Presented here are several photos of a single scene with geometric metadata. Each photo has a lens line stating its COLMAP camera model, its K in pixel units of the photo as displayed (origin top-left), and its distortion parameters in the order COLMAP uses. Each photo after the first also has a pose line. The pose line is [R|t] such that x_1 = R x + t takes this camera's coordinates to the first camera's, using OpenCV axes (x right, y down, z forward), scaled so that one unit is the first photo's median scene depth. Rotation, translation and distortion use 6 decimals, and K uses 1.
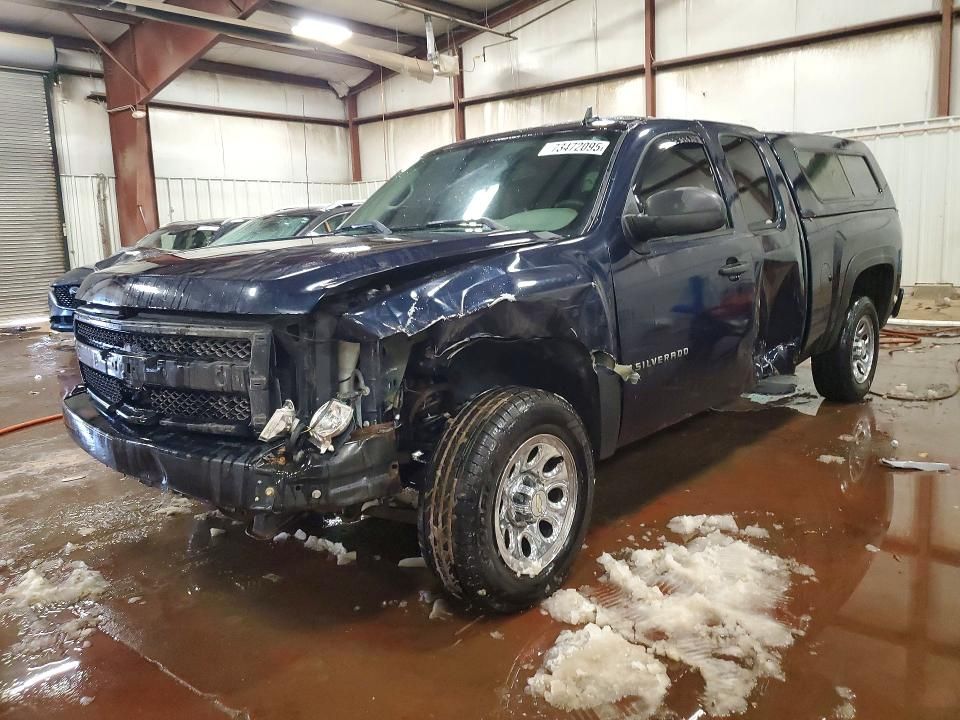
lens RADIAL K [[724.0, 0, 474.0], [0, 724.0, 330.2], [0, 0, 1]] dist [0.003606, 0.012032]
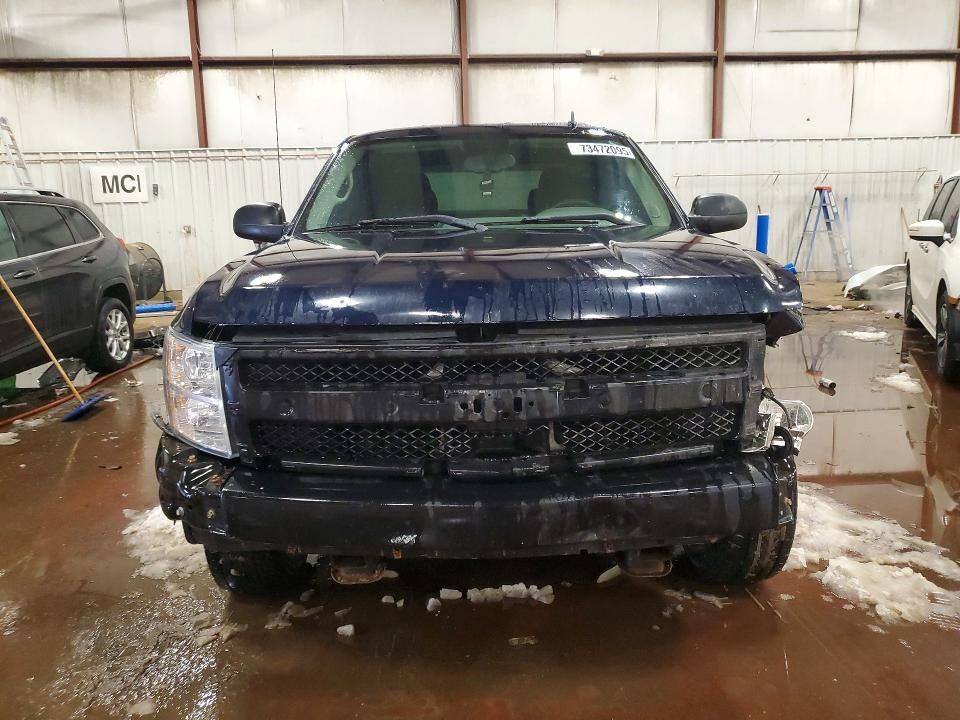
lens RADIAL K [[724.0, 0, 474.0], [0, 724.0, 330.2], [0, 0, 1]] dist [0.003606, 0.012032]
pose [[0.741144, -0.082813, 0.666219, -0.796084], [0.087609, 0.995807, 0.026319, -0.037909], [-0.665605, 0.038860, 0.745292, 0.381882]]
